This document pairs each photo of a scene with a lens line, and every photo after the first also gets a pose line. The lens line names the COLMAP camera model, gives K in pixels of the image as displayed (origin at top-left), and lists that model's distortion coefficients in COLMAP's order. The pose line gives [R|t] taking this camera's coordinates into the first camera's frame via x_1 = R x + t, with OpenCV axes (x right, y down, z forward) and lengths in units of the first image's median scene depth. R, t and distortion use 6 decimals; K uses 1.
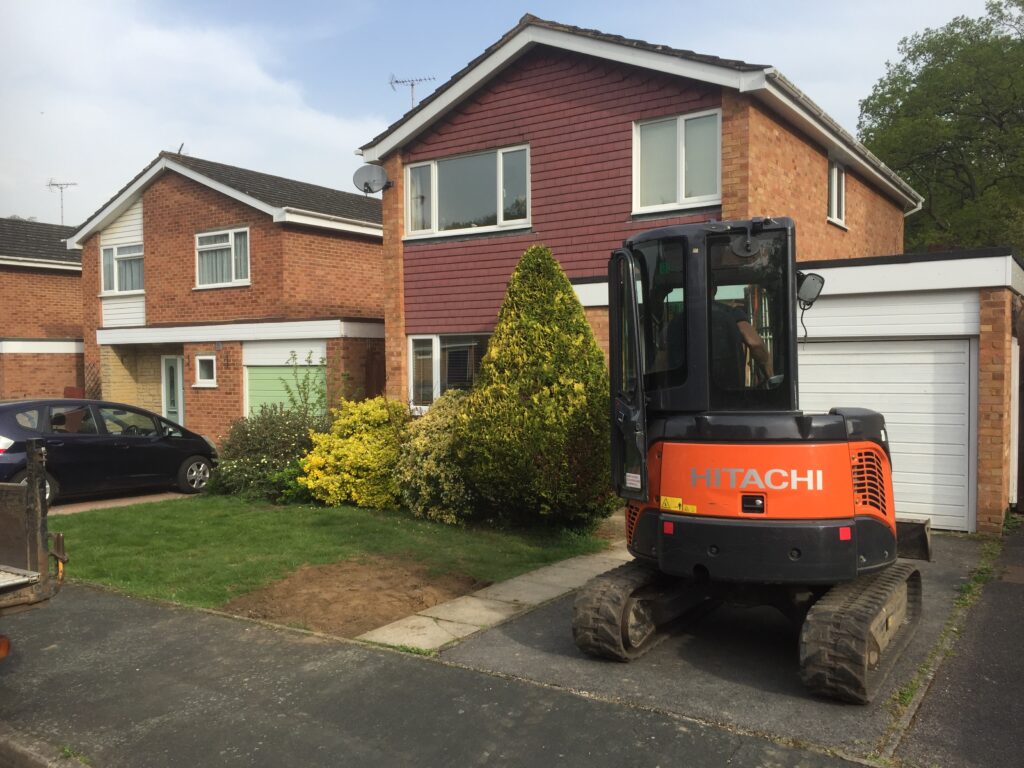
lens RADIAL K [[846.2, 0, 507.0], [0, 846.2, 383.8], [0, 0, 1]] dist [0.053915, -0.060961]
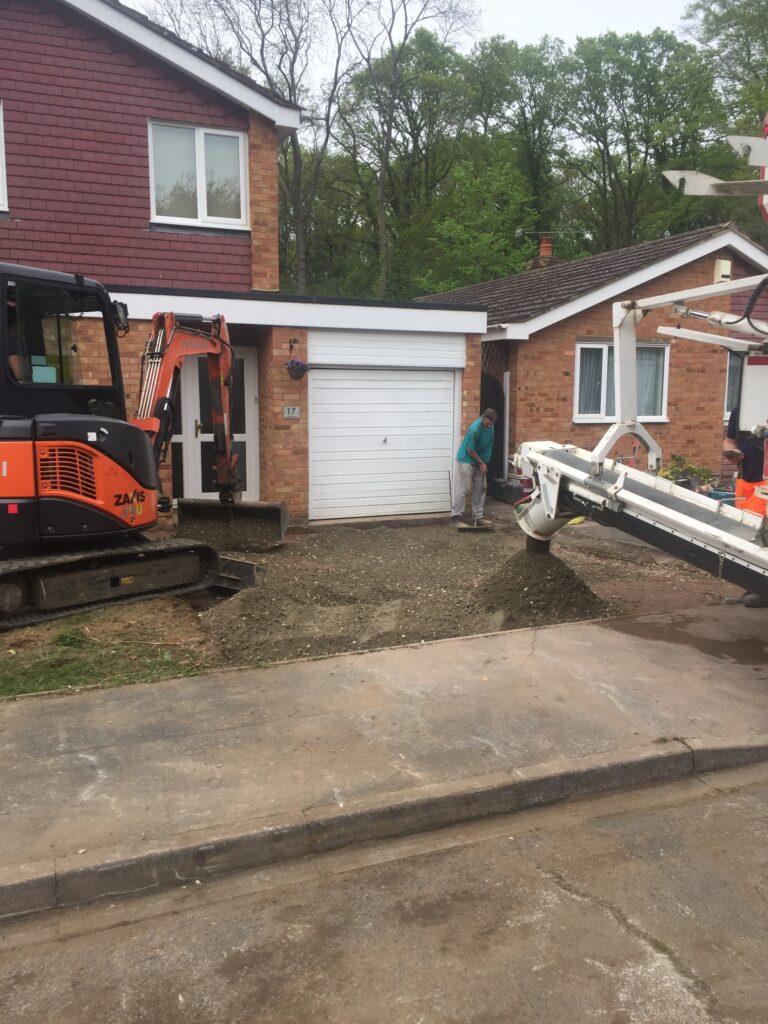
lens RADIAL K [[846.2, 0, 391.9], [0, 846.2, 509.1], [0, 0, 1]] dist [0.053915, -0.060961]
pose [[0.551384, -0.102999, 0.827869, -0.426501], [0.010959, 0.993158, 0.116264, 0.005680], [-0.834180, -0.055034, 0.548740, 0.208299]]
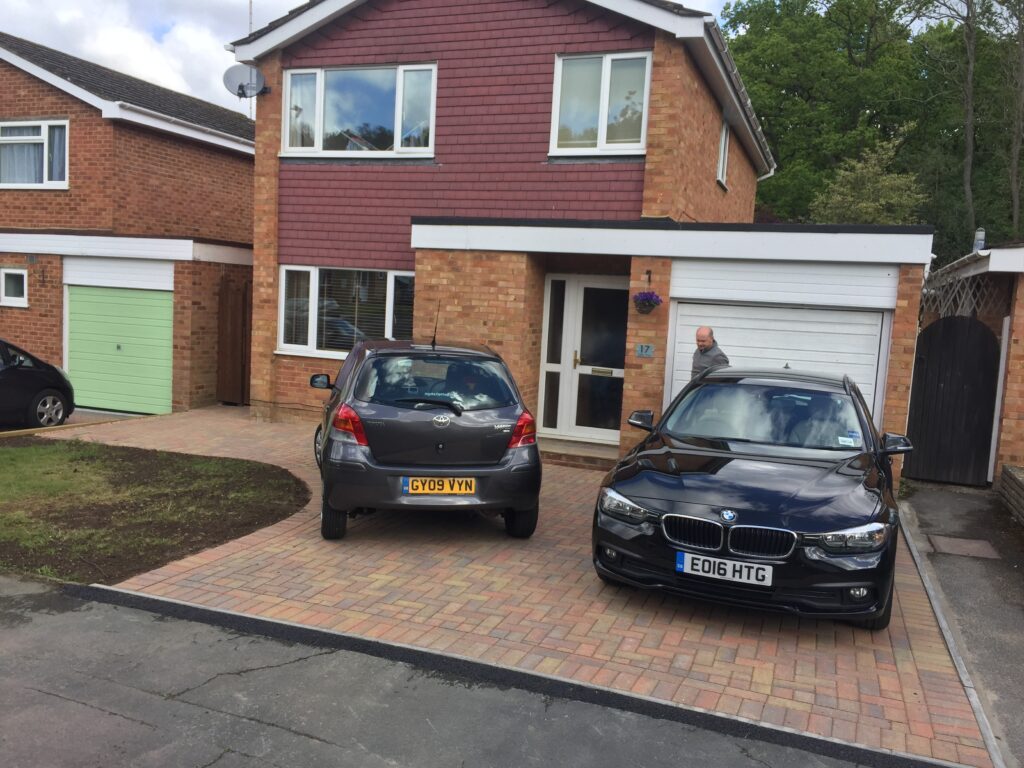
lens RADIAL K [[846.2, 0, 510.9], [0, 846.2, 386.6], [0, 0, 1]] dist [0.053915, -0.060961]
pose [[0.971160, 0.036976, 0.235545, -0.088737], [-0.055726, 0.995741, 0.073448, -0.008650], [-0.231826, -0.084456, 0.969084, 0.060549]]
